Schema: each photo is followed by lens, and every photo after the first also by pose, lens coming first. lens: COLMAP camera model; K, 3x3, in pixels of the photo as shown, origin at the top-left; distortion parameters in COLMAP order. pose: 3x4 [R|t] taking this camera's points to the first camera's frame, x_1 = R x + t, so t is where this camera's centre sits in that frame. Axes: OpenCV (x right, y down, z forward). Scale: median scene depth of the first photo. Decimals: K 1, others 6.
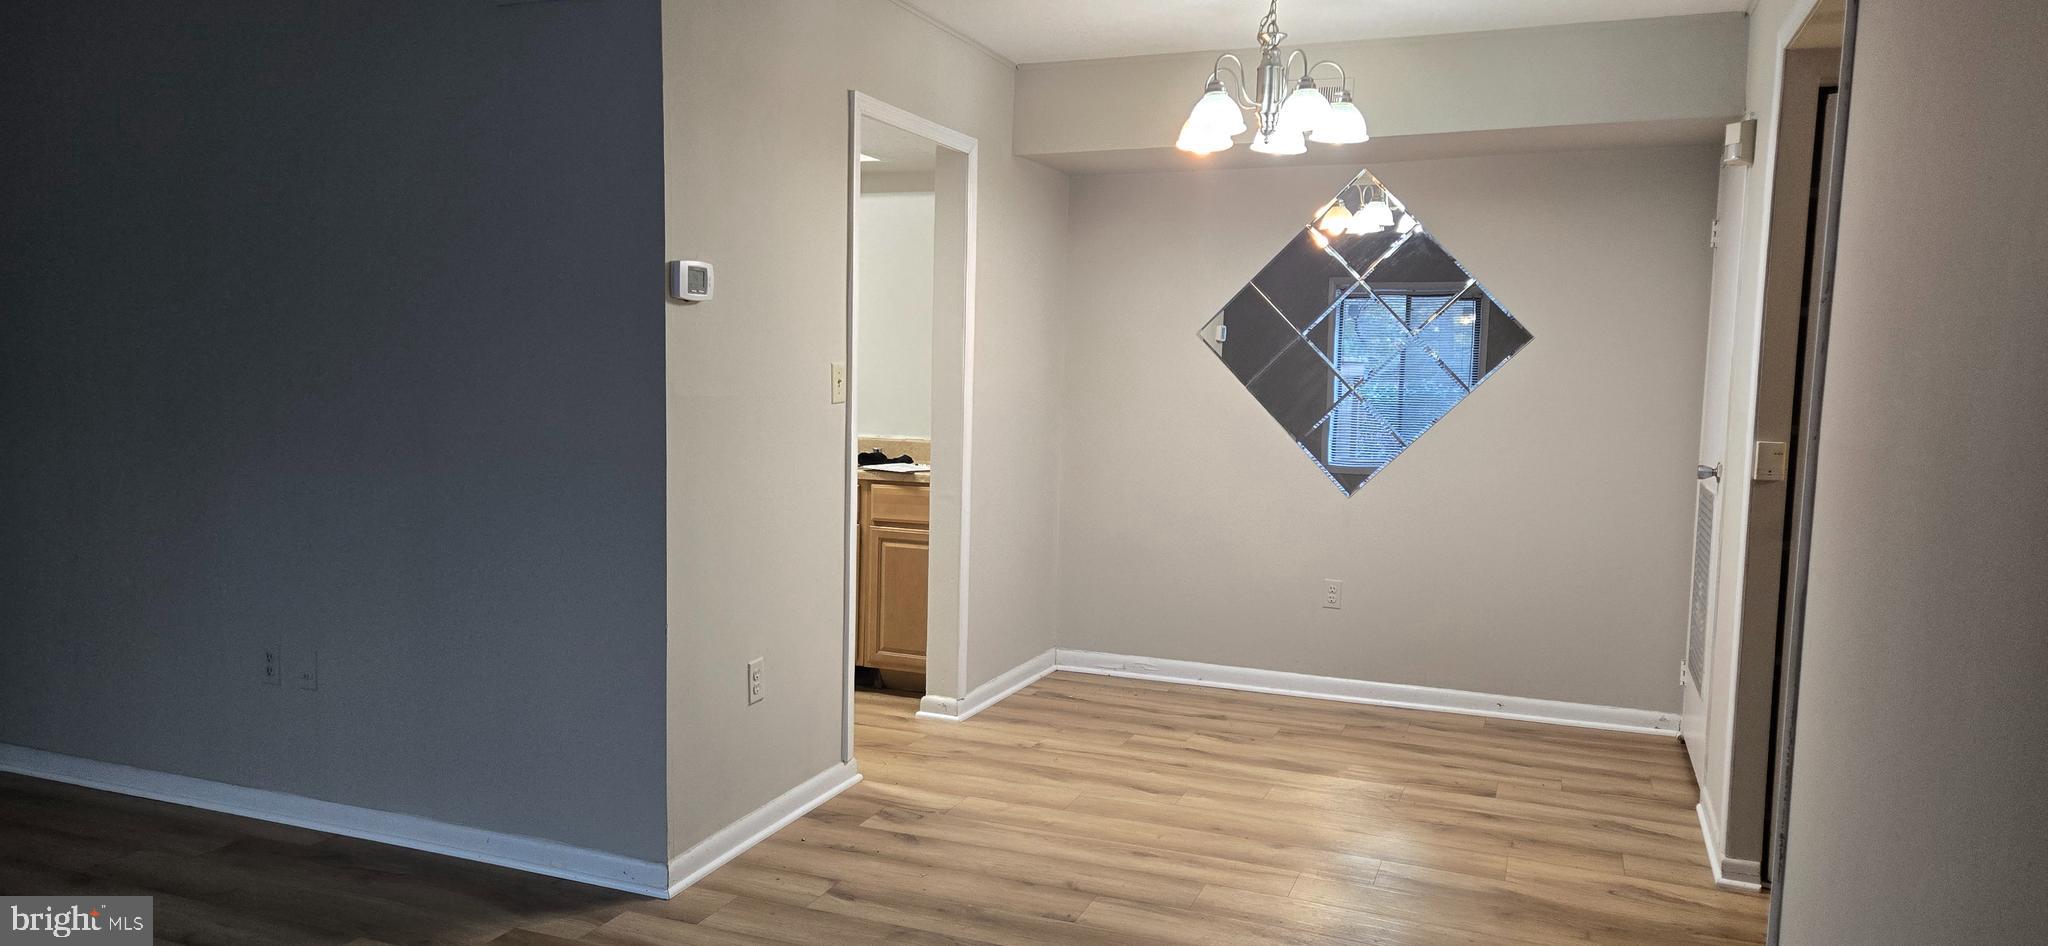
lens RADIAL K [[1353.4, 0, 1013.4], [0, 1353.4, 480.6], [0, 0, 1]] dist [0.097557, -0.094312]
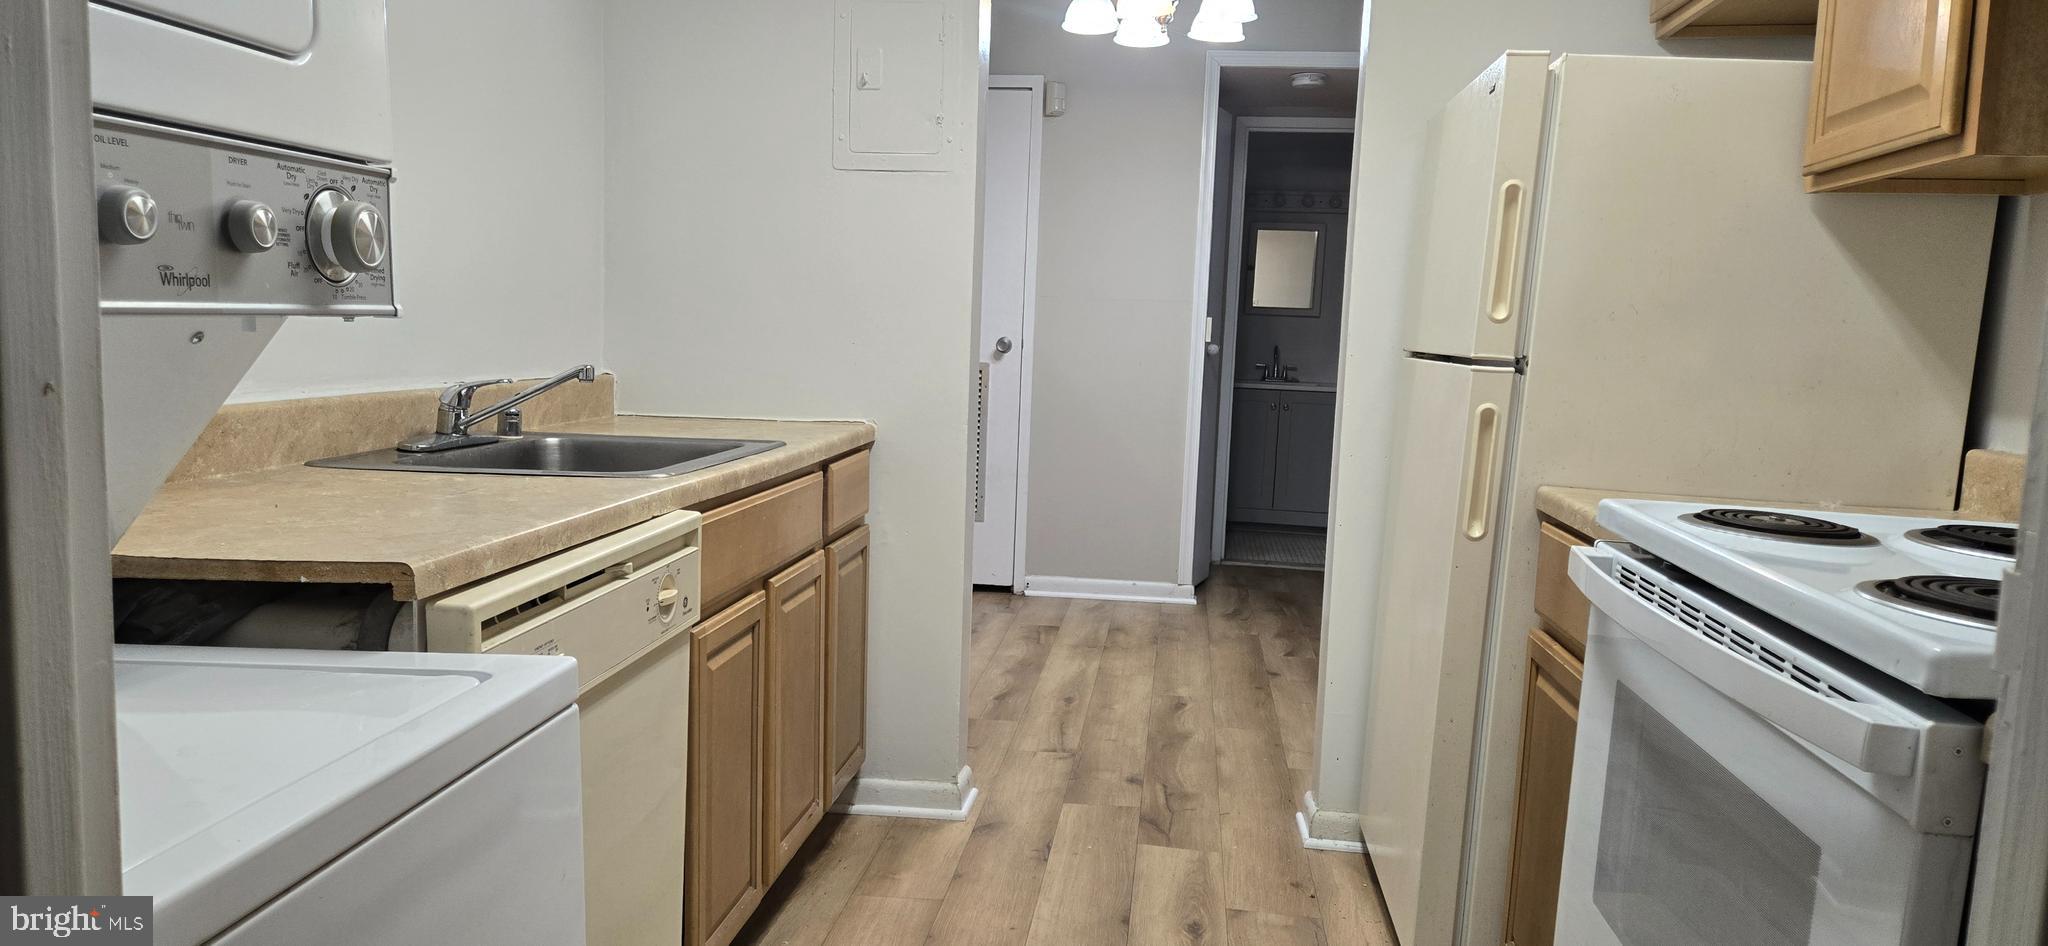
lens RADIAL K [[1358.3, 0, 1008.7], [0, 1358.3, 476.1], [0, 0, 1]] dist [0.097011, -0.092502]
pose [[-0.242424, -0.137903, 0.960320, -0.707101], [0.056165, 0.986191, 0.155797, -0.078983], [-0.968543, 0.091705, -0.231331, 1.222400]]
